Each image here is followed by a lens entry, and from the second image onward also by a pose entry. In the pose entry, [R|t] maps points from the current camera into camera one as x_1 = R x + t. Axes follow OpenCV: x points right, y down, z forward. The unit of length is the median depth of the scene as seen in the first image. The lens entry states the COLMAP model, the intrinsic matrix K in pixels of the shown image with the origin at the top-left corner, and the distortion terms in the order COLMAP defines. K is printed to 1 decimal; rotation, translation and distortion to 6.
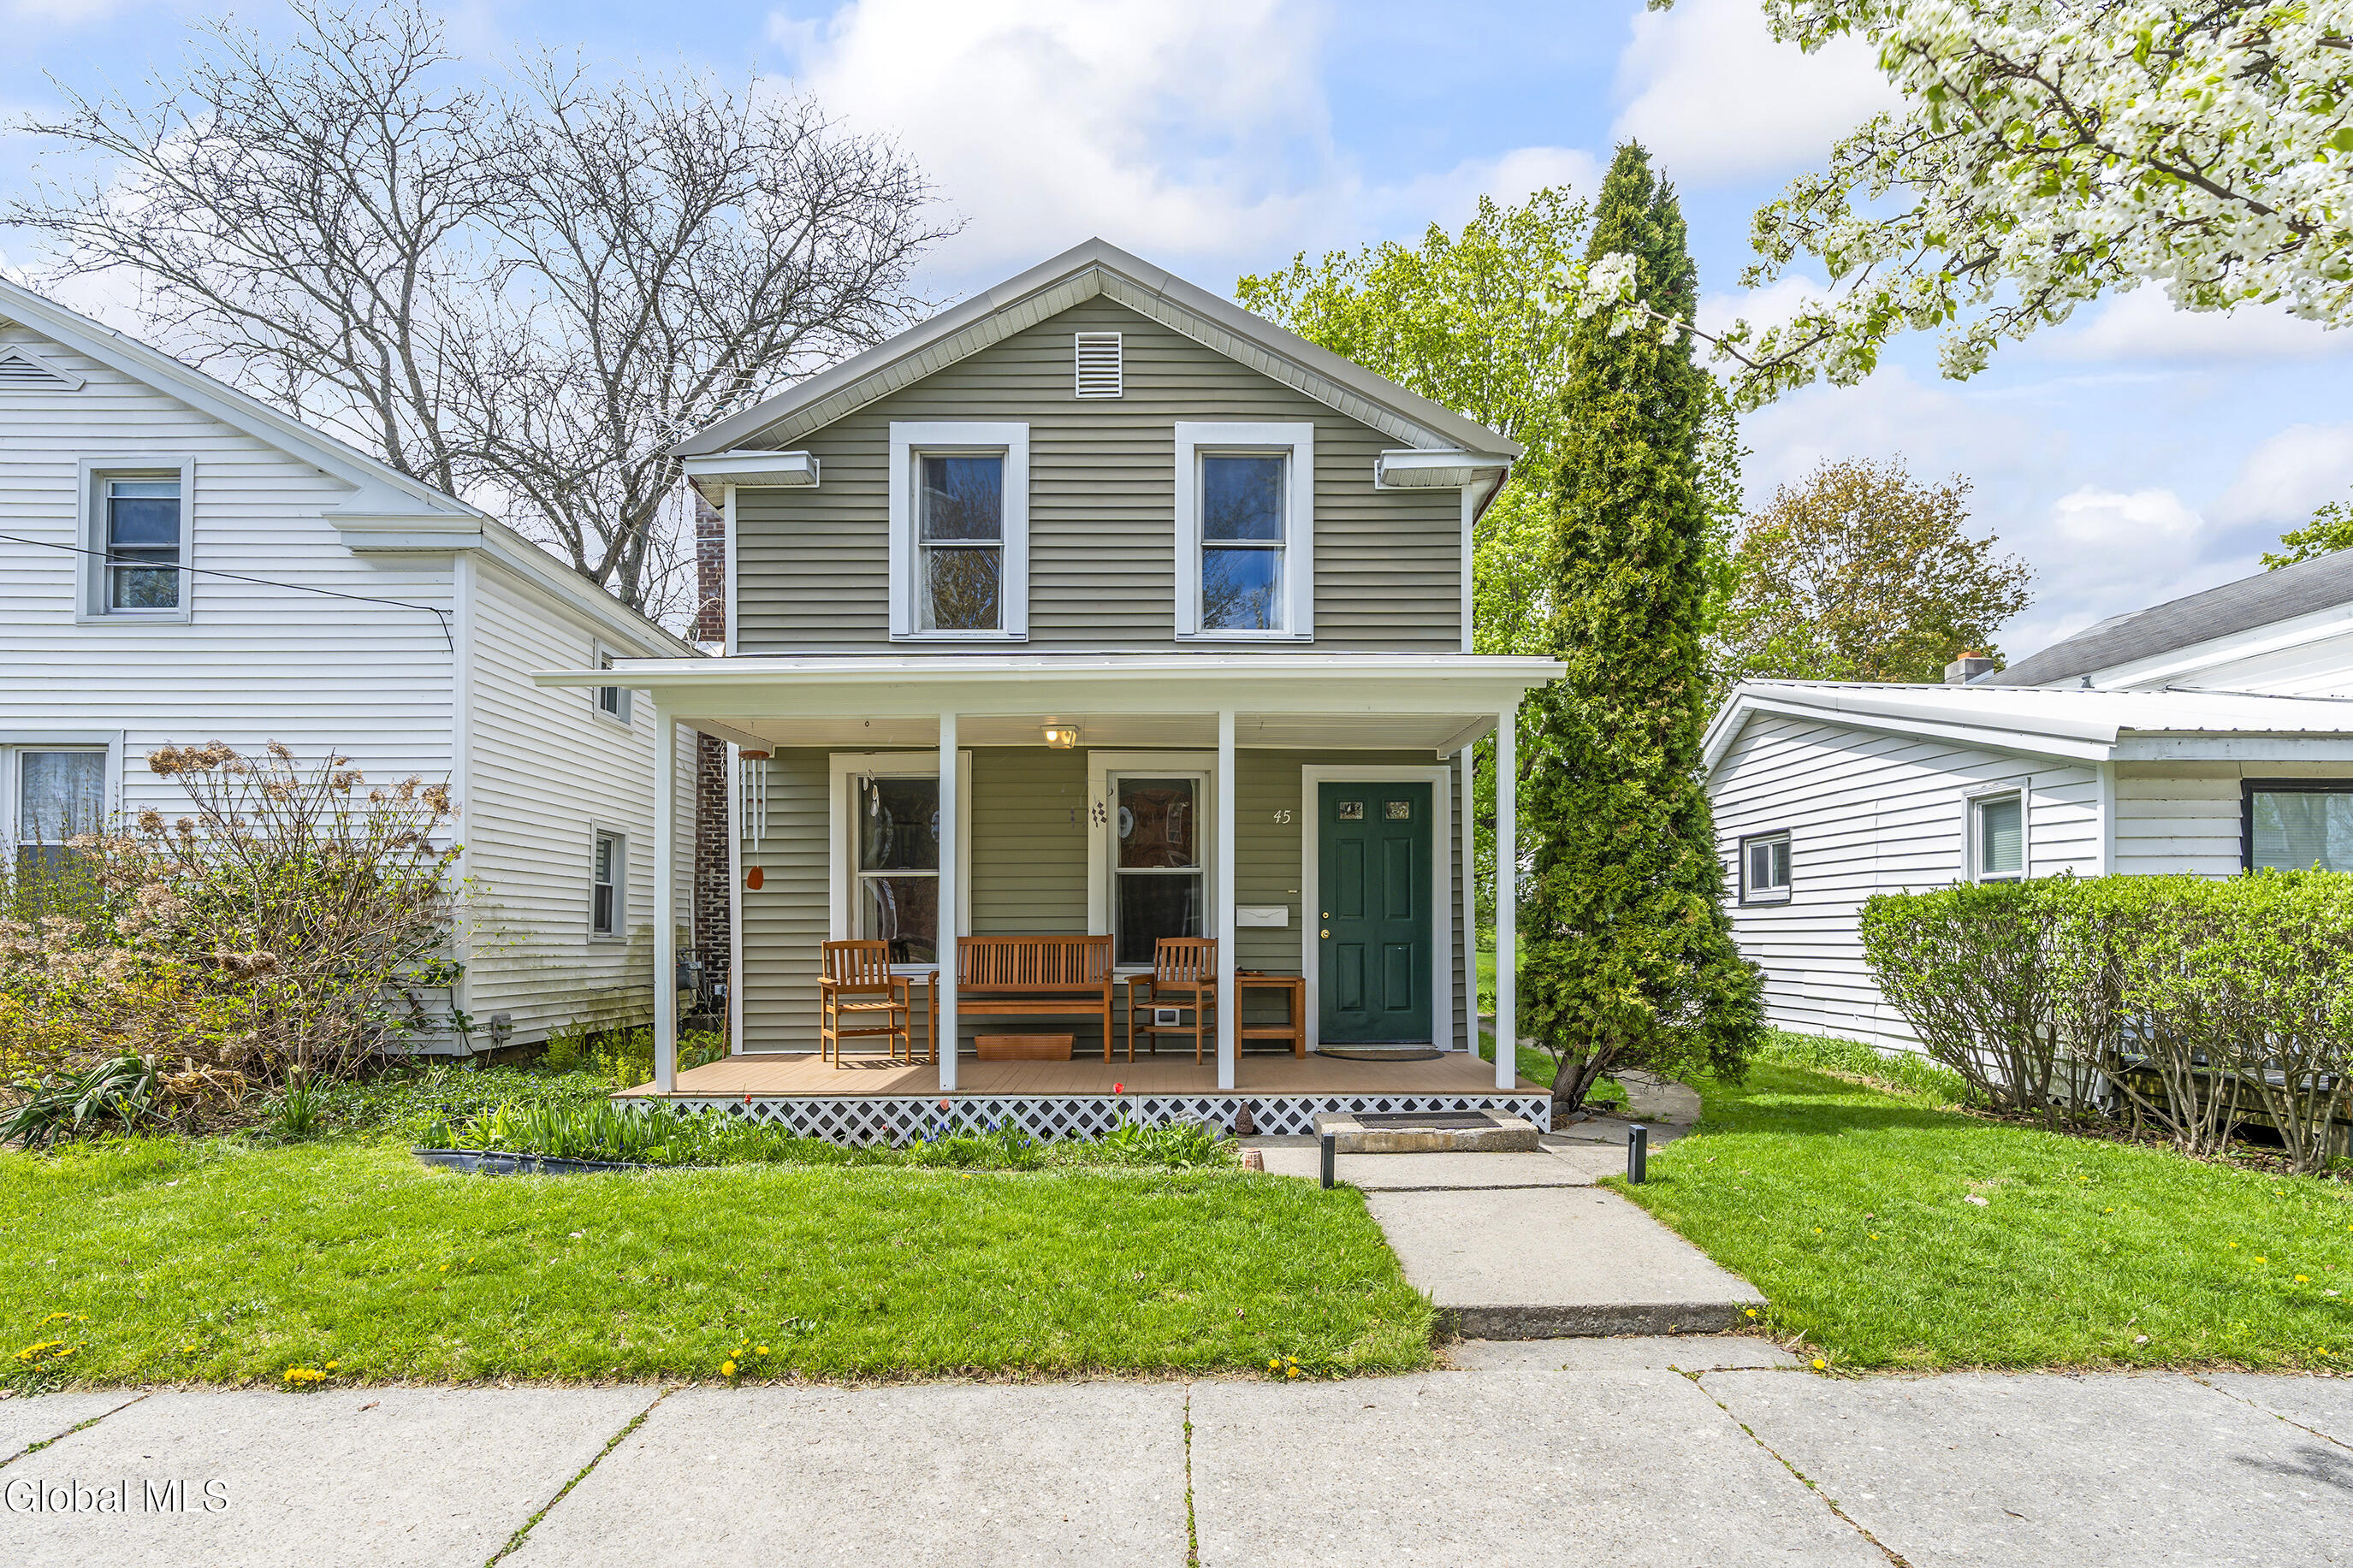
lens RADIAL K [[1161.7, 0, 1179.0], [0, 1161.7, 951.2], [0, 0, 1]] dist [-0.019989, 0.000281]
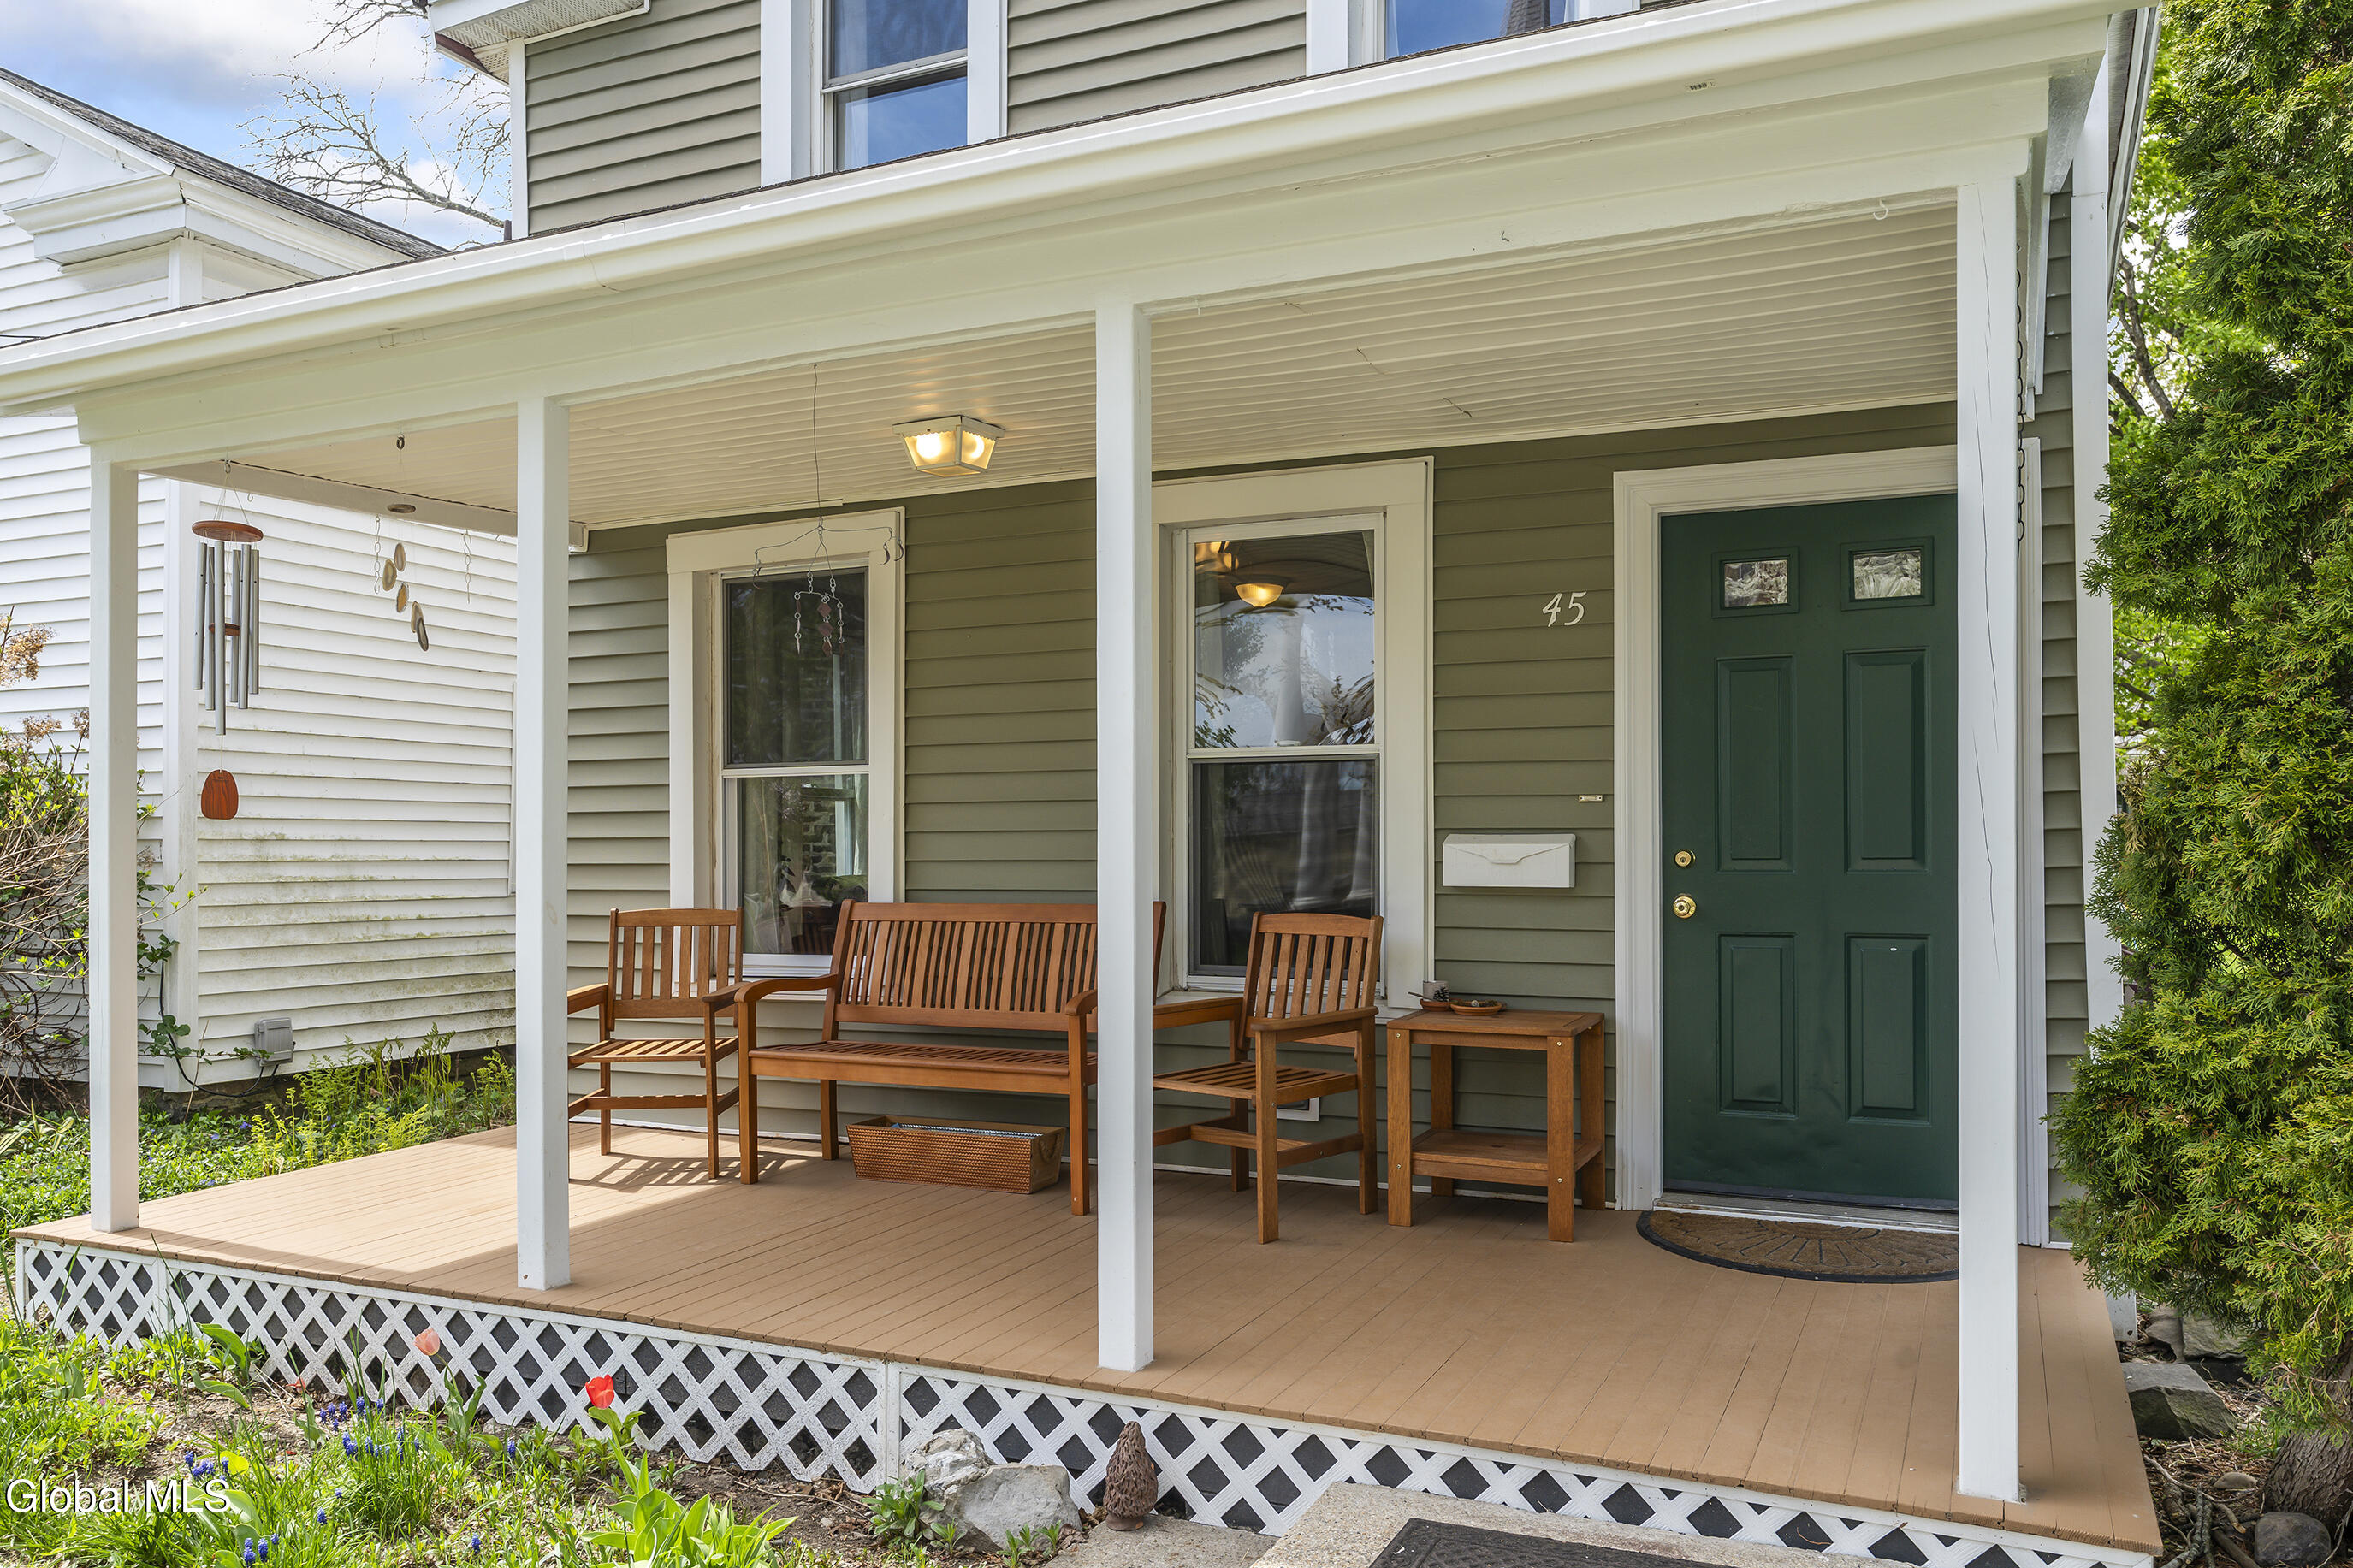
lens RADIAL K [[1724.5, 0, 1178.5], [0, 1724.5, 867.9], [0, 0, 1]] dist [-0.000849, -0.001388]
pose [[0.906756, 0.004587, -0.421630, 0.220020], [-0.005215, 0.999986, -0.000336, -0.027351], [0.421623, 0.002504, 0.906768, 0.416772]]
